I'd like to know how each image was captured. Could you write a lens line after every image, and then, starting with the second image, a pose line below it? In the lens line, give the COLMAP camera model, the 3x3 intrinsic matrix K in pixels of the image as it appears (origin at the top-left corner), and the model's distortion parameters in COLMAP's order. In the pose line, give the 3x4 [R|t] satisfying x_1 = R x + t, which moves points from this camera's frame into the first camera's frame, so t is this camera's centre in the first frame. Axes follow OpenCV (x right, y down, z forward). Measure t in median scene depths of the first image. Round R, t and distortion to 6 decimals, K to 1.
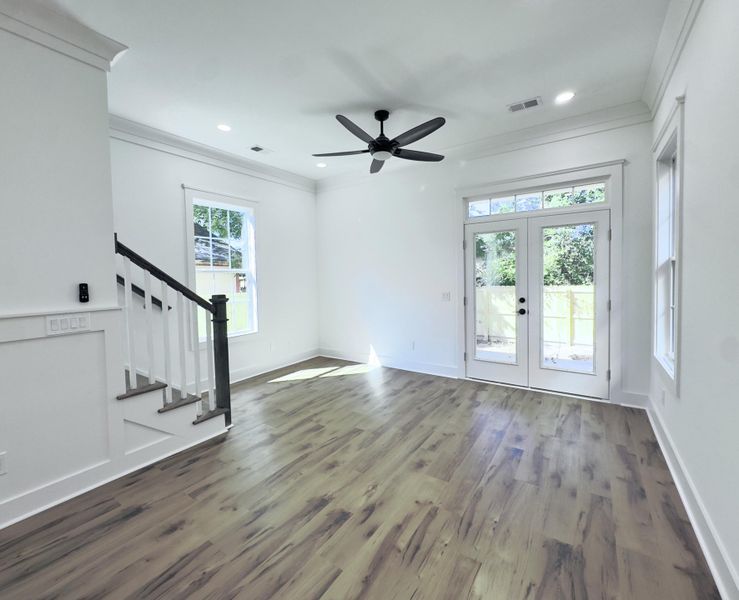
lens RADIAL K [[325.9, 0, 371.6], [0, 325.9, 285.4], [0, 0, 1]] dist [-0.001518, -0.000101]
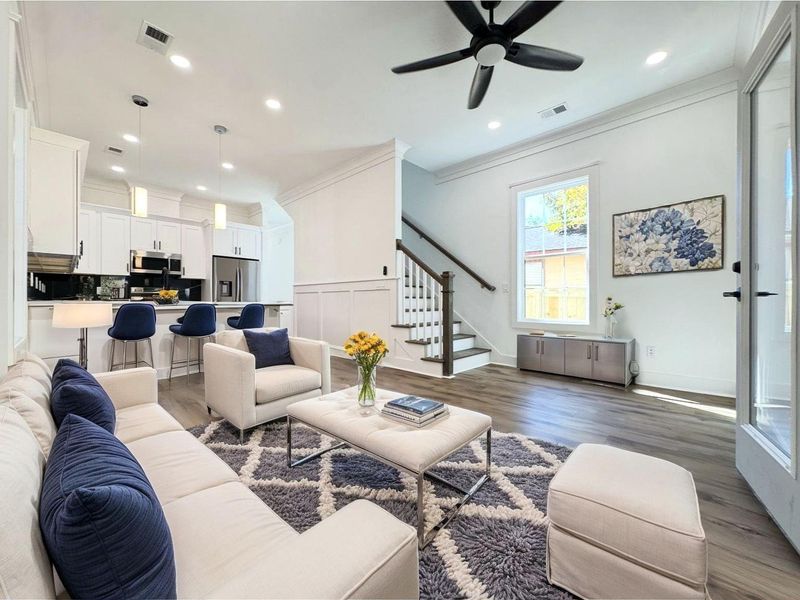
lens RADIAL K [[321.2, 0, 401.5], [0, 321.2, 302.4], [0, 0, 1]] dist [-0.001446, -0.000100]
pose [[-0.165787, 0.021191, -0.985934, 0.956314], [-0.025362, 0.999347, 0.025744, 0.143630], [0.985835, 0.029274, -0.165141, 1.221152]]
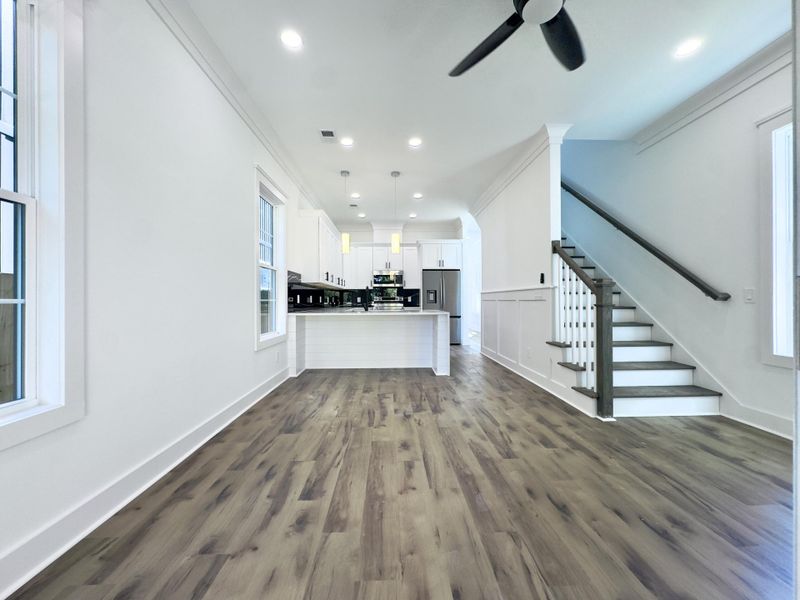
lens RADIAL K [[319.5, 0, 397.2], [0, 319.5, 301.4], [0, 0, 1]] dist [-0.001734, 0.000183]
pose [[-0.816164, 0.025787, -0.577245, 0.683875], [0.004581, 0.999261, 0.038164, 0.067559], [0.577802, 0.028503, -0.815679, 1.677783]]
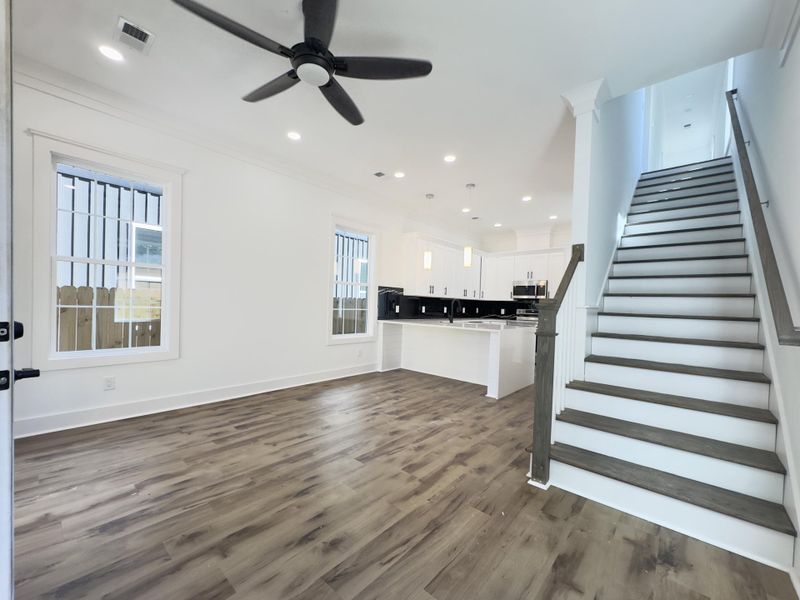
lens RADIAL K [[322.0, 0, 394.4], [0, 322.0, 313.1], [0, 0, 1]] dist [-0.000520, 0.000251]
pose [[-0.988989, -0.014570, 0.147273, -0.279138], [-0.006898, 0.998599, 0.052471, 0.030470], [-0.147831, 0.050878, -0.987703, 2.076291]]
